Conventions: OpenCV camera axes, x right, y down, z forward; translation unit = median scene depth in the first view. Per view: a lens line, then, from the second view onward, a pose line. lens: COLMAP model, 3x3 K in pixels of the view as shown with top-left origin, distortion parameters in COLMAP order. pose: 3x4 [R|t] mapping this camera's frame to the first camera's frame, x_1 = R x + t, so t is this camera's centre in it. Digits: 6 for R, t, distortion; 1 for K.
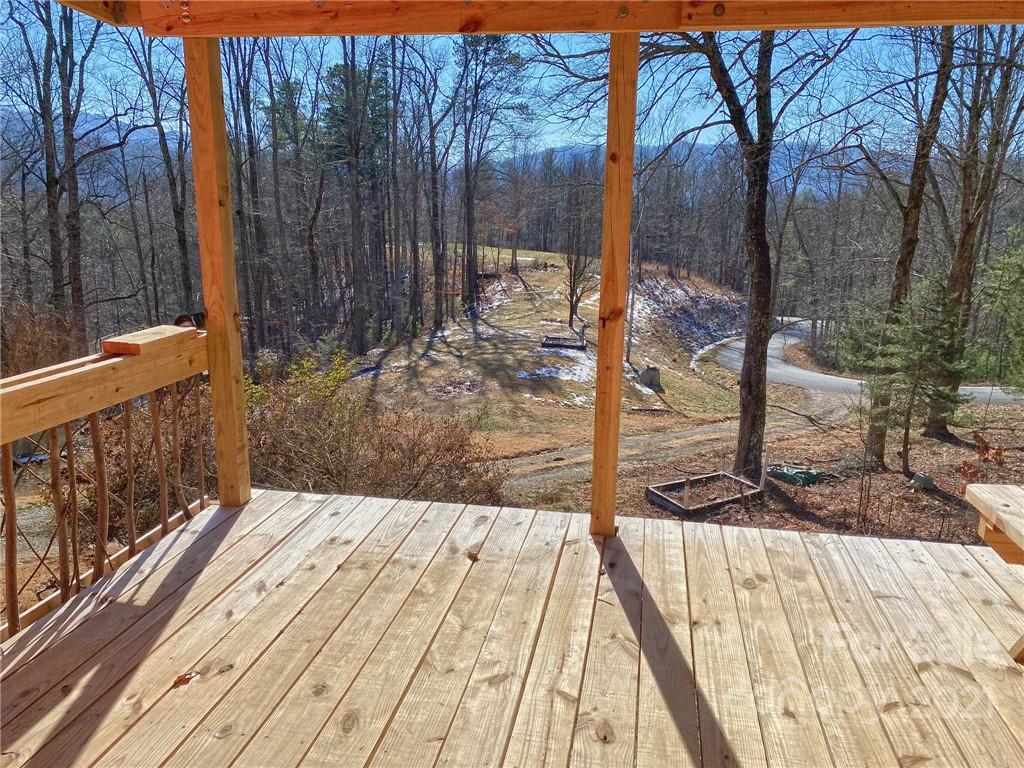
lens RADIAL K [[776.3, 0, 512.0], [0, 776.3, 384.0], [0, 0, 1]] dist [0.038544, -0.000770]
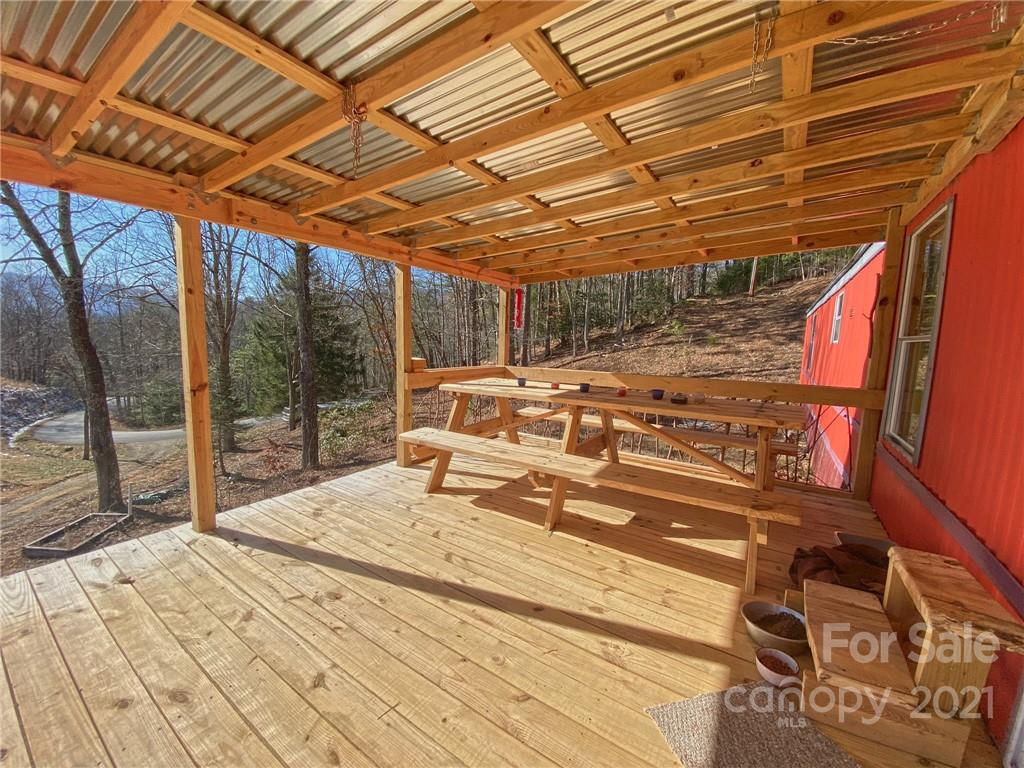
lens RADIAL K [[413.8, 0, 512.0], [0, 413.8, 384.0], [0, 0, 1]] dist [-0.002214, -0.000776]
pose [[0.410510, -0.107894, 0.905450, -0.052823], [0.180375, 0.982962, 0.035352, -0.001828], [-0.893838, 0.148808, 0.422977, 0.009892]]
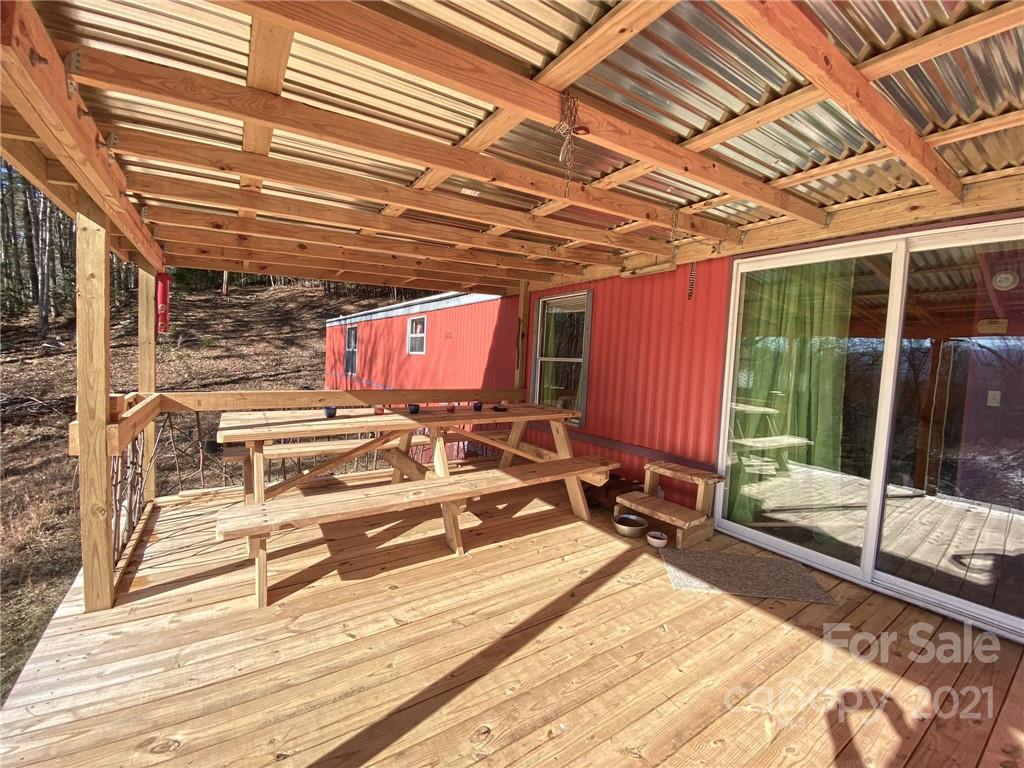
lens RADIAL K [[413.8, 0, 512.0], [0, 413.8, 384.0], [0, 0, 1]] dist [-0.002214, -0.000776]
pose [[-0.703232, -0.093543, 0.704779, -0.033349], [0.098181, 0.969031, 0.226582, -0.029175], [-0.704148, 0.228535, -0.672270, 0.123530]]
